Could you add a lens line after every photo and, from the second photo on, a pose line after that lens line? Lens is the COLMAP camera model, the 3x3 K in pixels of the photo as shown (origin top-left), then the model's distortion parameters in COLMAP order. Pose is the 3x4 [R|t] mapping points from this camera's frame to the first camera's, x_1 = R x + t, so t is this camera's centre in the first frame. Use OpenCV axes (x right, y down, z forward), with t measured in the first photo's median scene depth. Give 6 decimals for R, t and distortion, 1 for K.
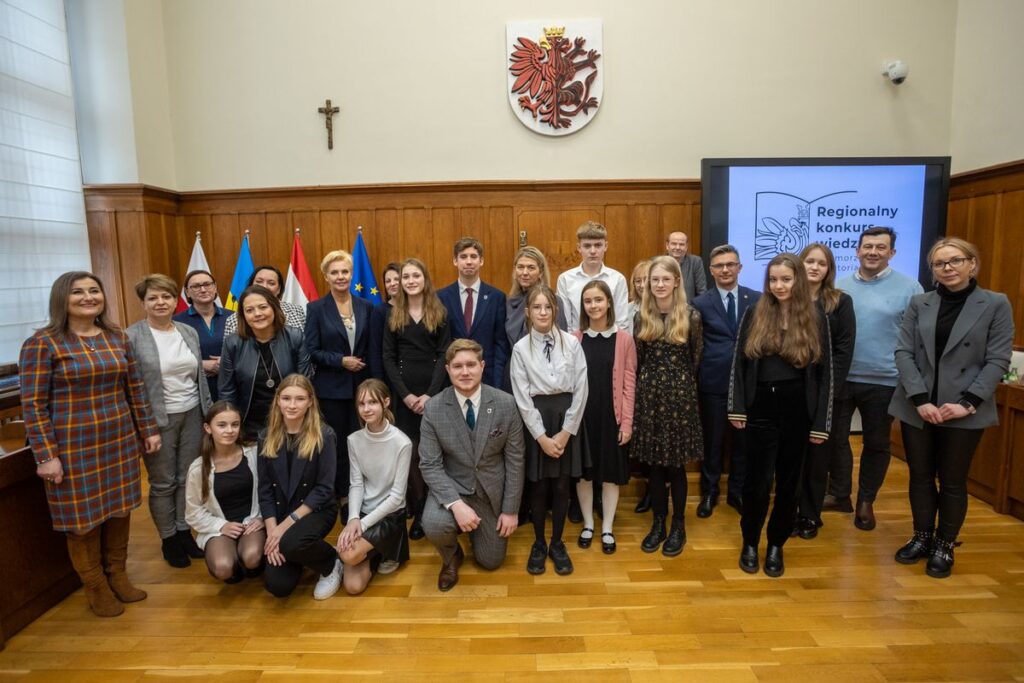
lens RADIAL K [[647.6, 0, 512.0], [0, 647.6, 341.5], [0, 0, 1]] dist [-0.042487, 0.005563]
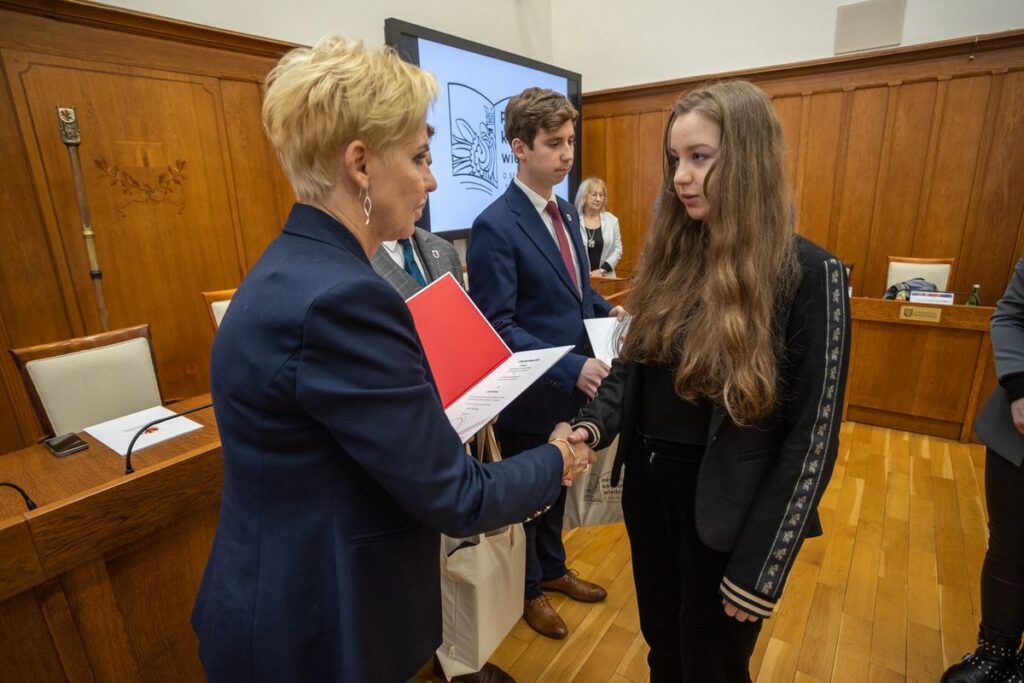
lens RADIAL K [[543.8, 0, 511.6], [0, 543.8, 352.7], [0, 0, 1]] dist [-0.050623, 0.019727]
pose [[0.560714, -0.233843, 0.794303, -0.149827], [0.131435, 0.972266, 0.193453, -0.042369], [-0.817511, -0.004072, 0.575898, 0.600395]]
